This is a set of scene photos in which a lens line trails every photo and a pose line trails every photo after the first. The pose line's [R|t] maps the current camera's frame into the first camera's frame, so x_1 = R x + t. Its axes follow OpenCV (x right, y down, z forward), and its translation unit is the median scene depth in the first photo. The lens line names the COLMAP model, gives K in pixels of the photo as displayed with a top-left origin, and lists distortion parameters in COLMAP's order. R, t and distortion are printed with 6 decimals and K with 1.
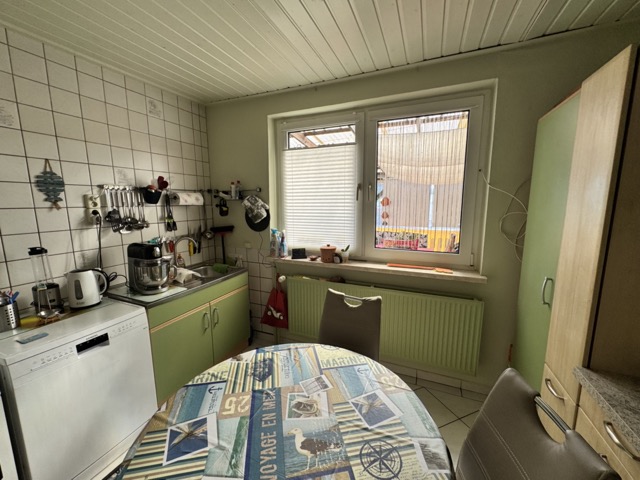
lens RADIAL K [[254.3, 0, 320.0], [0, 254.3, 240.0], [0, 0, 1]] dist [-0.000965, 0.000116]
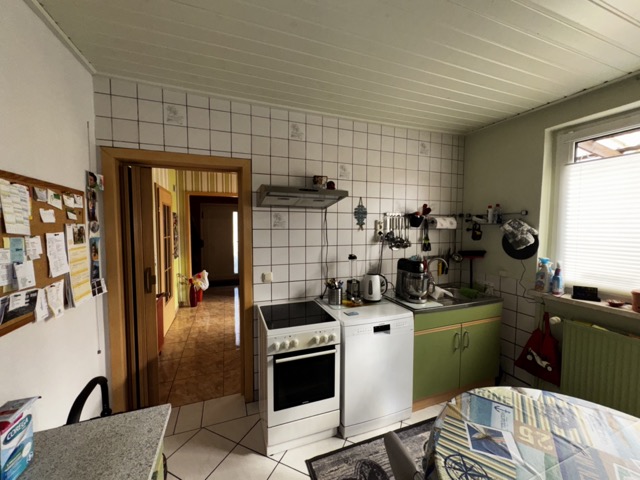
lens RADIAL K [[254.3, 0, 320.0], [0, 254.3, 240.0], [0, 0, 1]] dist [-0.000965, 0.000116]
pose [[0.688693, 0.046079, -0.723588, -0.100601], [-0.113228, 0.992569, -0.044560, 0.021511], [0.716158, 0.112618, 0.688793, -0.137889]]
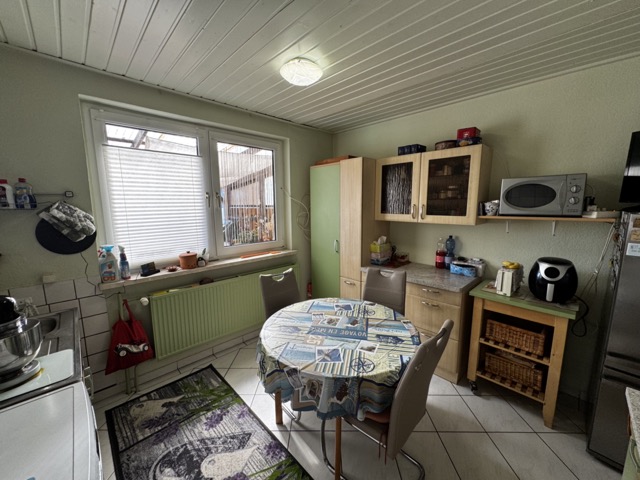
lens RADIAL K [[254.3, 0, 320.0], [0, 254.3, 240.0], [0, 0, 1]] dist [-0.000965, 0.000116]
pose [[0.387471, -0.133970, 0.912096, -0.737808], [0.143458, 0.986094, 0.083896, -0.038789], [-0.910651, 0.098340, 0.401302, 0.121890]]
